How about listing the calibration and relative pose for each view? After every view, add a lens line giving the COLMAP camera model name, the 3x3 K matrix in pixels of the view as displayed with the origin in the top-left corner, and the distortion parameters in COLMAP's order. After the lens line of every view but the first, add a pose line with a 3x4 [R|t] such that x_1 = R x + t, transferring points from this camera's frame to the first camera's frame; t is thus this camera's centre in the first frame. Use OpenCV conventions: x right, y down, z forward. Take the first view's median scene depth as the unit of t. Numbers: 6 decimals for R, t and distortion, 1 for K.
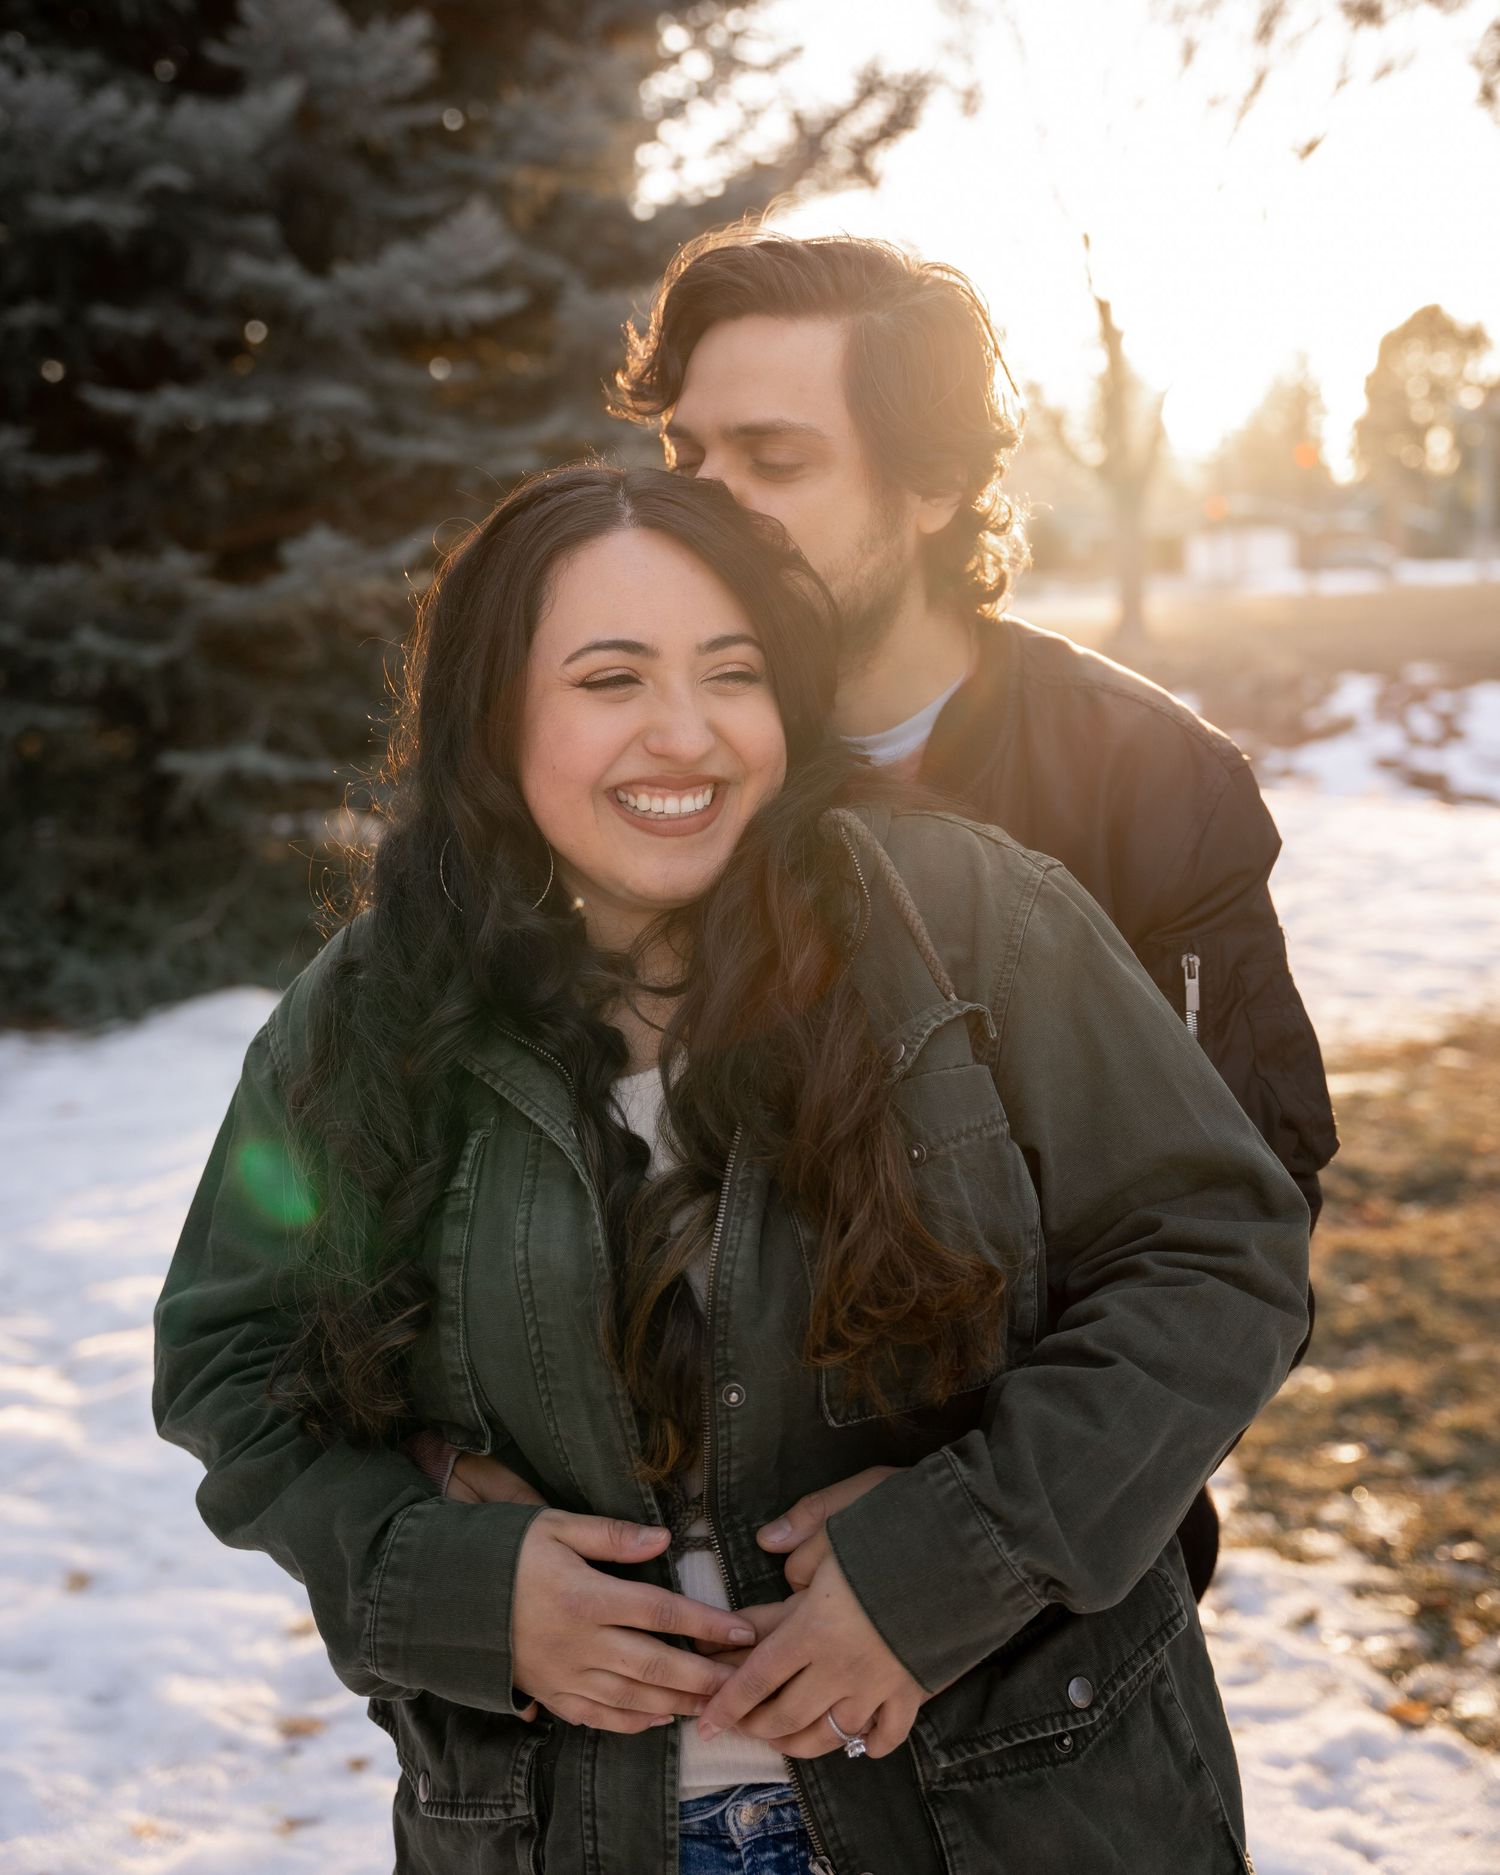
lens RADIAL K [[2281.2, 0, 750.0], [0, 2281.2, 937.5], [0, 0, 1]] dist [0.004748, 0.020082]
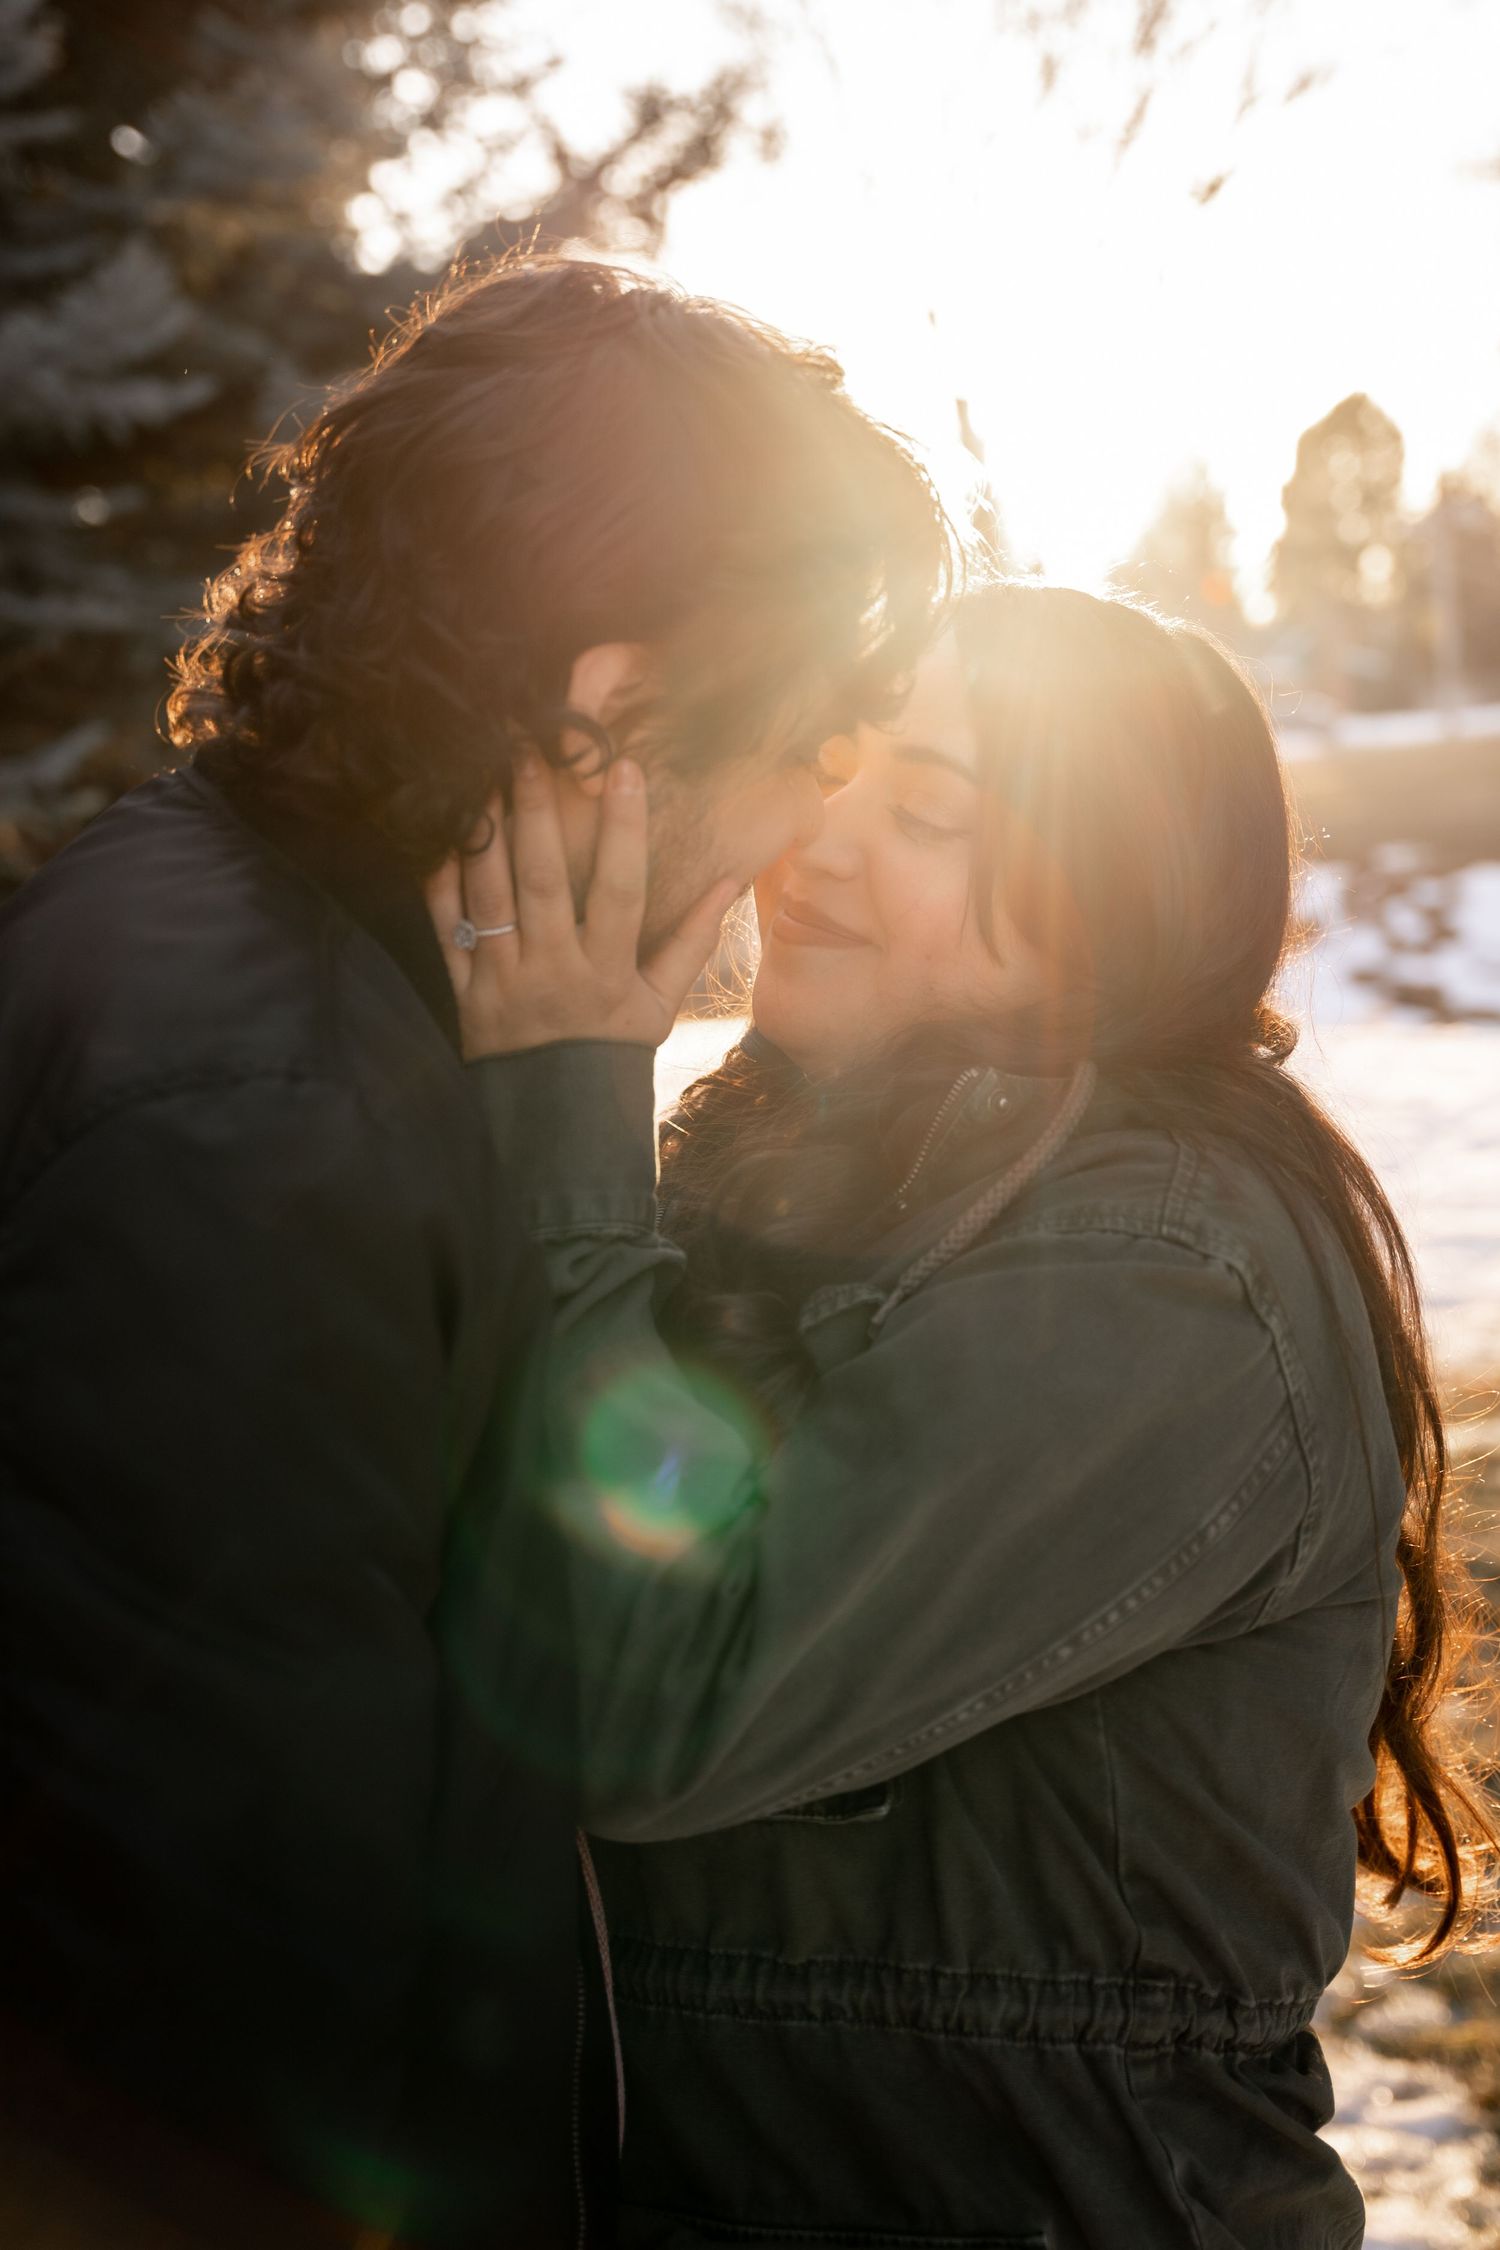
lens RADIAL K [[2665.4, 0, 750.0], [0, 2665.4, 1125.0], [0, 0, 1]] dist [0.014668, 0.065441]
pose [[0.992583, -0.065257, 0.102569, -0.026210], [0.068178, 0.997354, -0.025232, -0.019910], [-0.100651, 0.032037, 0.994406, 0.140911]]
